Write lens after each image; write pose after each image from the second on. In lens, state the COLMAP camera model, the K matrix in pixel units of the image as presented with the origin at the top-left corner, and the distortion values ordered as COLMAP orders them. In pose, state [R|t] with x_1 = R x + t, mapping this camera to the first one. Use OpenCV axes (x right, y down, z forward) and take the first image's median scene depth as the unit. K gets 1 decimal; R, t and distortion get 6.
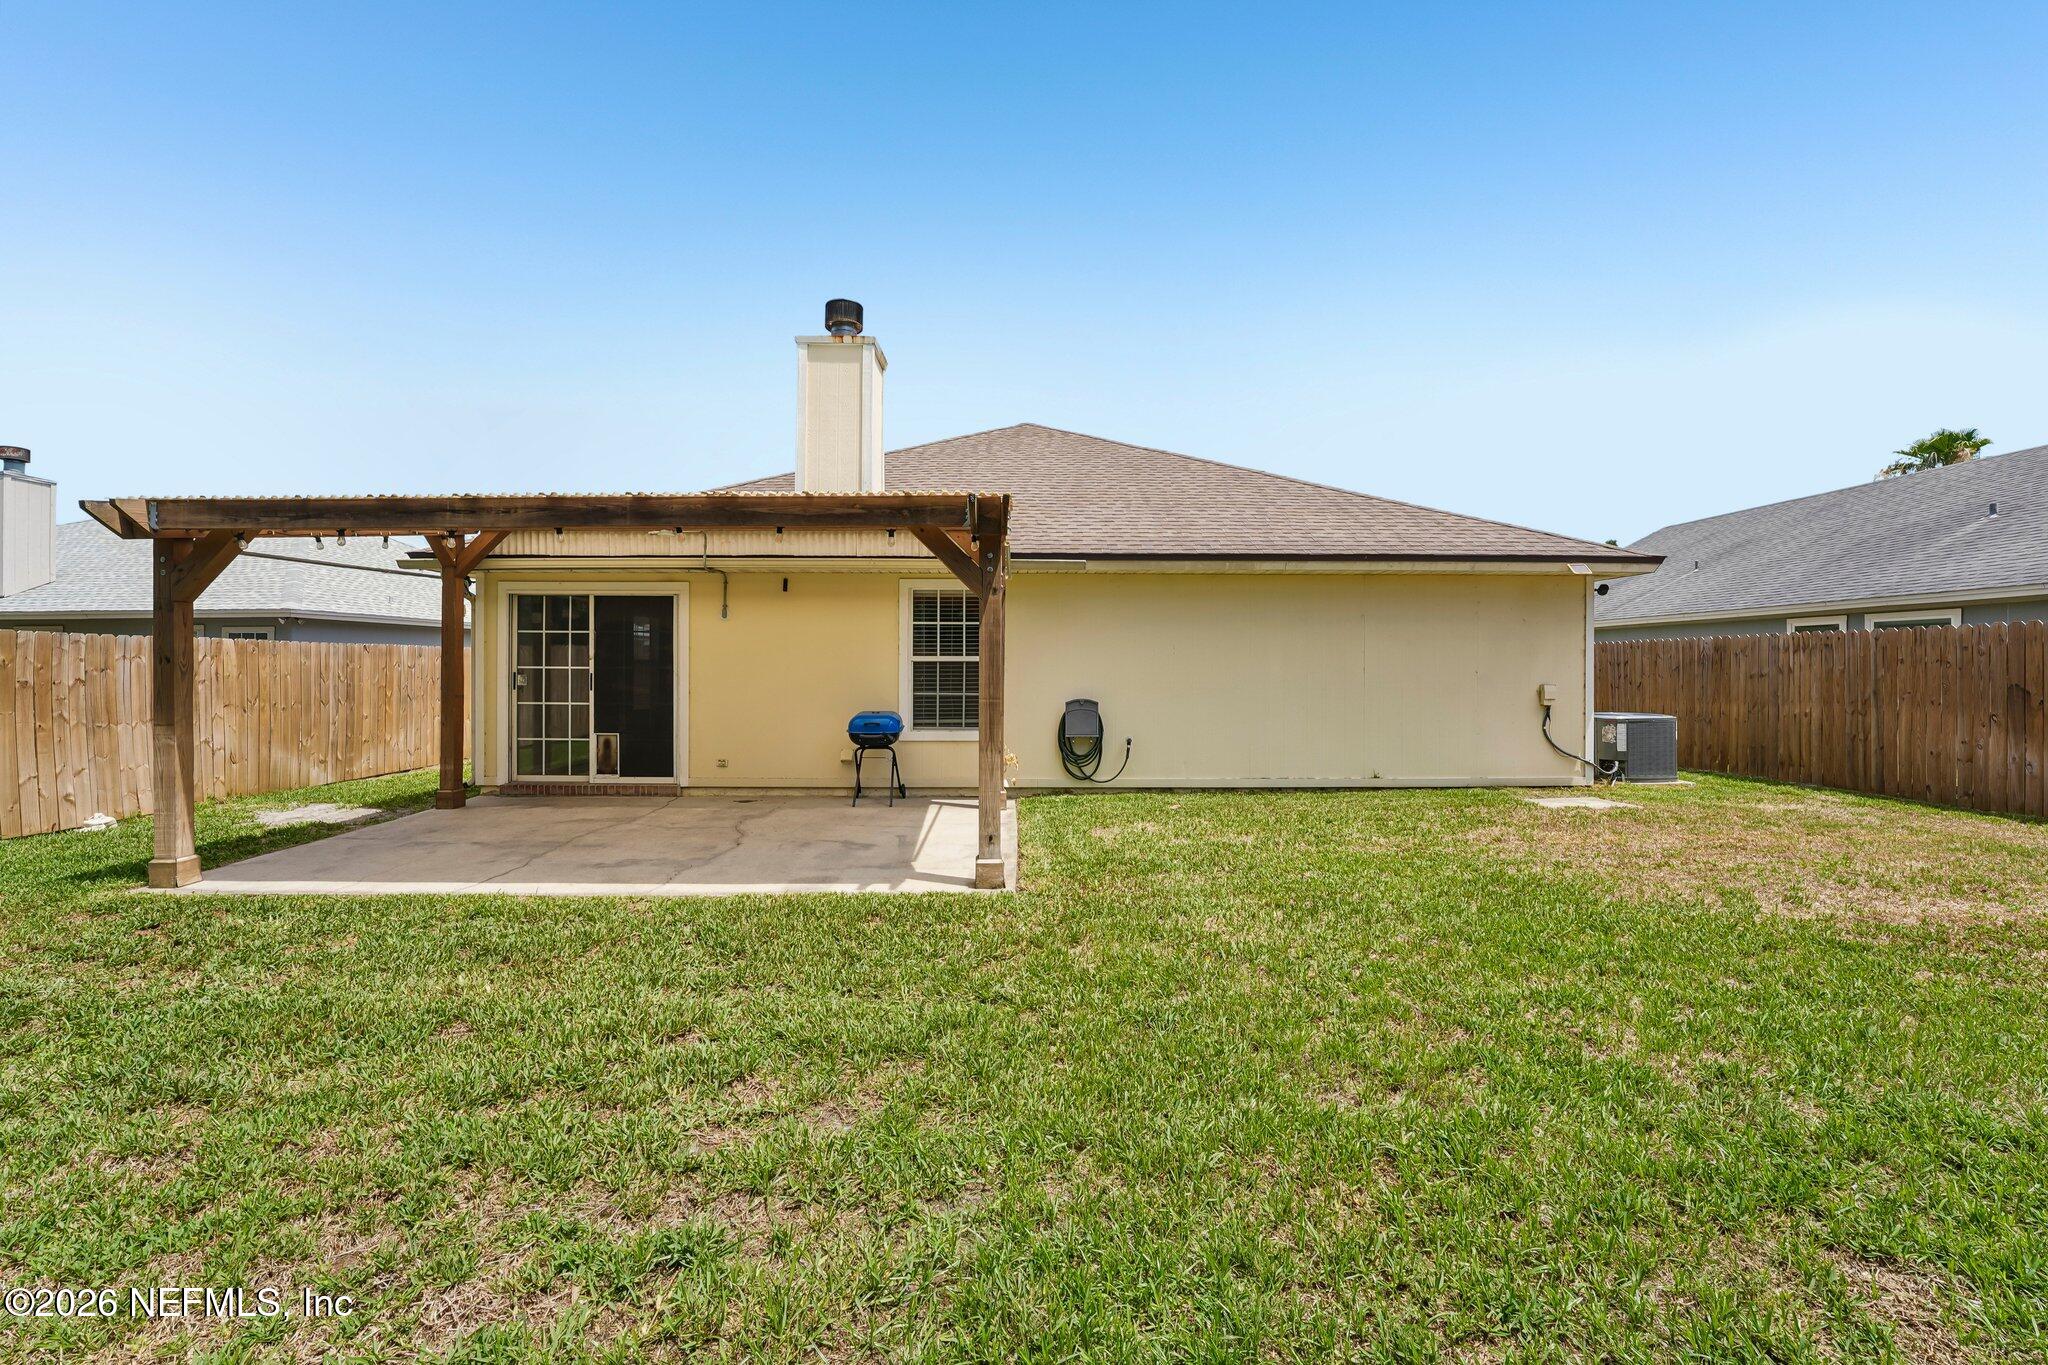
lens RADIAL K [[849.3, 0, 1014.3], [0, 849.3, 686.6], [0, 0, 1]] dist [-0.011551, 0.000431]
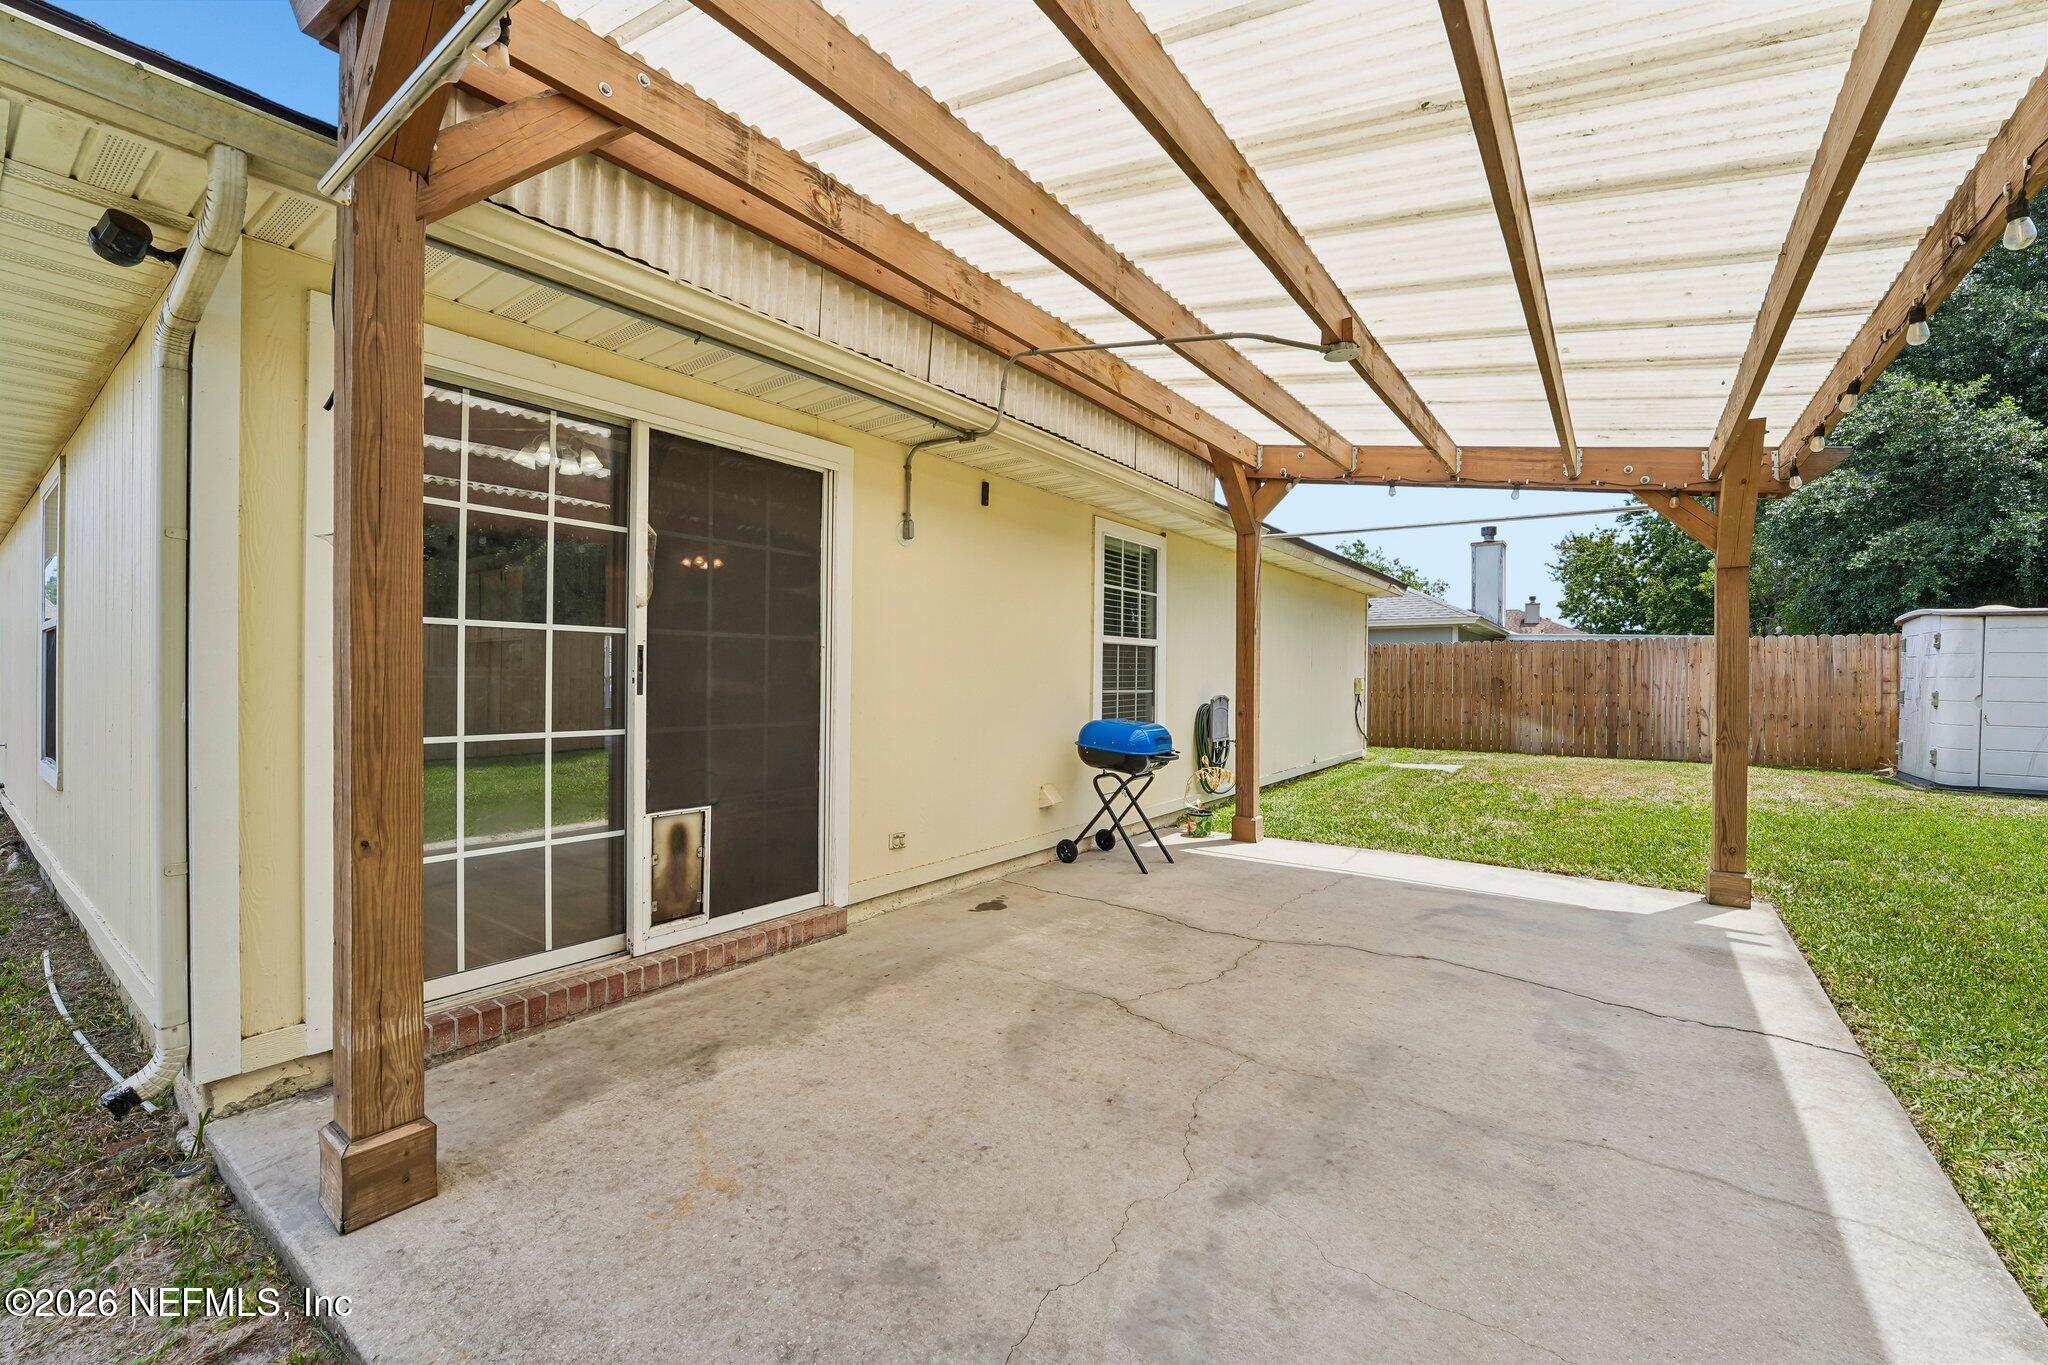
lens RADIAL K [[849.3, 0, 1014.3], [0, 849.3, 686.6], [0, 0, 1]] dist [-0.011551, 0.000431]
pose [[0.580143, -0.007250, 0.814482, -0.697837], [0.014324, 0.999897, -0.001302, 0.004328], [-0.814389, 0.012422, 0.580187, 0.667846]]
